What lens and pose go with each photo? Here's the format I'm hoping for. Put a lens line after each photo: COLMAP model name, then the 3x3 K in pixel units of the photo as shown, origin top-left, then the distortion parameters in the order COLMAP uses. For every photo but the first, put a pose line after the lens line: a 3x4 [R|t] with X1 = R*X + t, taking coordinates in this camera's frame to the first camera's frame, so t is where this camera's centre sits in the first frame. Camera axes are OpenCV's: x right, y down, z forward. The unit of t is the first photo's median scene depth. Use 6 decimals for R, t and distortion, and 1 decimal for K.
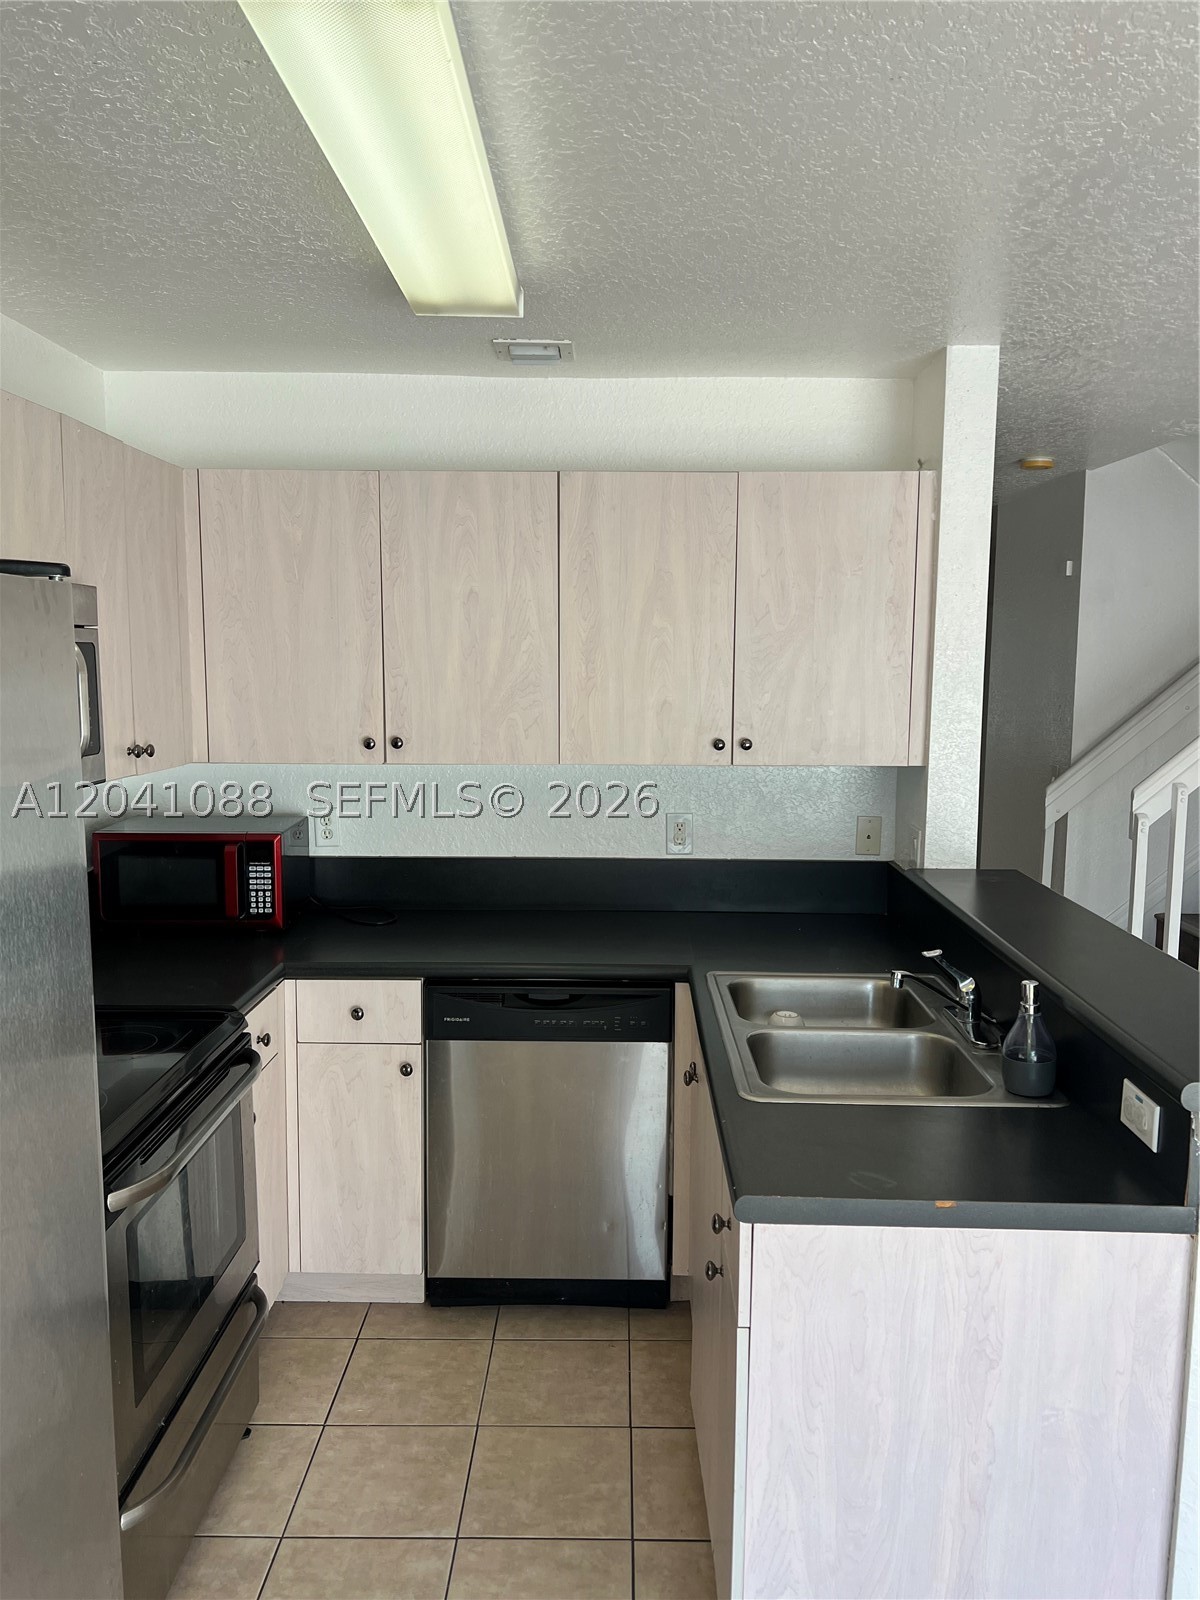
lens RADIAL K [[1202.4, 0, 611.4], [0, 1202.4, 806.2], [0, 0, 1]] dist [0.070797, -0.075619]
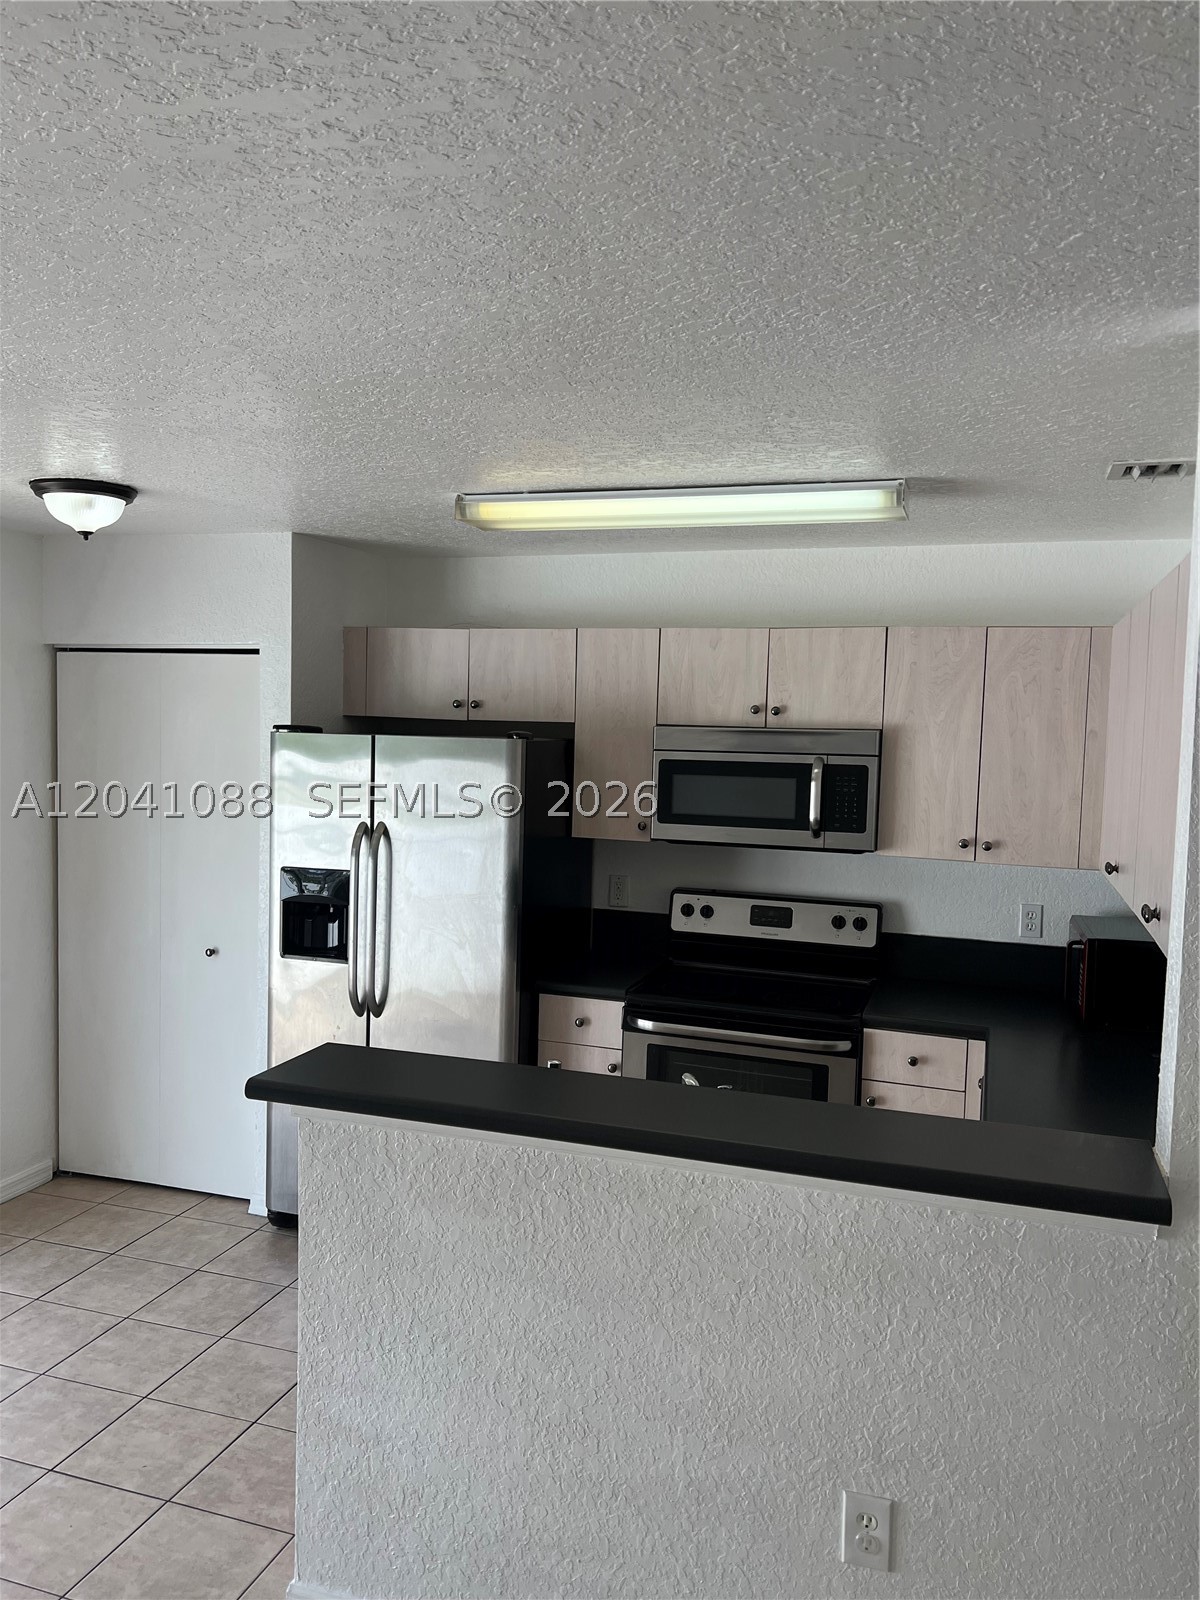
lens RADIAL K [[1202.4, 0, 583.6], [0, 1202.4, 810.3], [0, 0, 1]] dist [0.070797, -0.075619]
pose [[-0.317651, 0.052380, -0.946760, 1.007080], [-0.143162, 0.984378, 0.102494, -0.152938], [0.937338, 0.168097, -0.305190, 0.945075]]
